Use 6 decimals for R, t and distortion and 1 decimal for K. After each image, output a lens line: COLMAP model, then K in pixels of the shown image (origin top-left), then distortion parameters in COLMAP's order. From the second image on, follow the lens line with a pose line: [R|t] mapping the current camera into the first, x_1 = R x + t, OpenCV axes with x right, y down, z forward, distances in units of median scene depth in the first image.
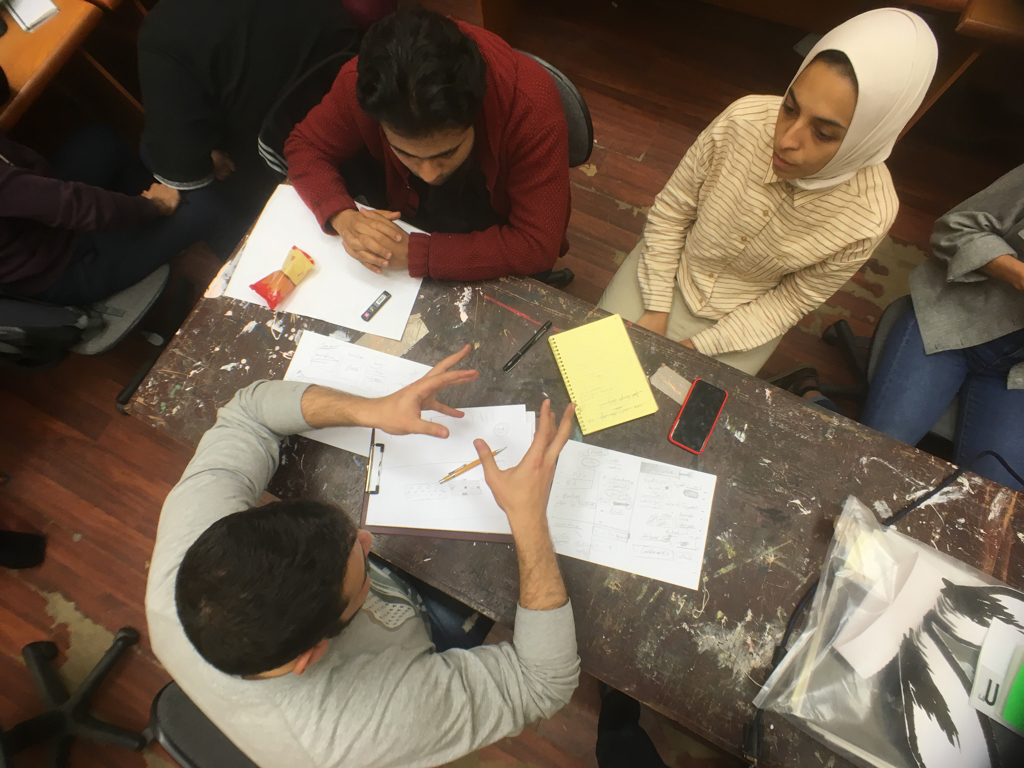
lens RADIAL K [[540.9, 0, 506.9], [0, 540.9, 379.8], [0, 0, 1]] dist [-0.021546, 0.017344]
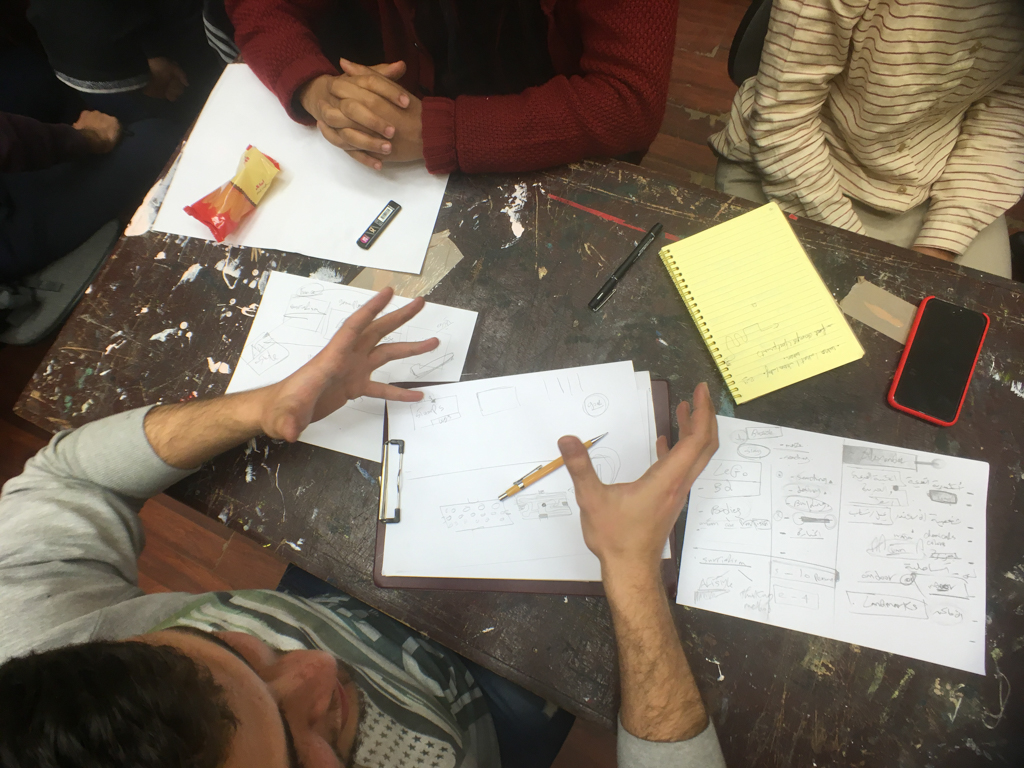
lens RADIAL K [[540.9, 0, 506.9], [0, 540.9, 379.8], [0, 0, 1]] dist [-0.021546, 0.017344]
pose [[0.996224, -0.063892, -0.058781, -0.067087], [0.065510, 0.997513, 0.026010, 0.040147], [0.056973, -0.029762, 0.997932, 0.375721]]
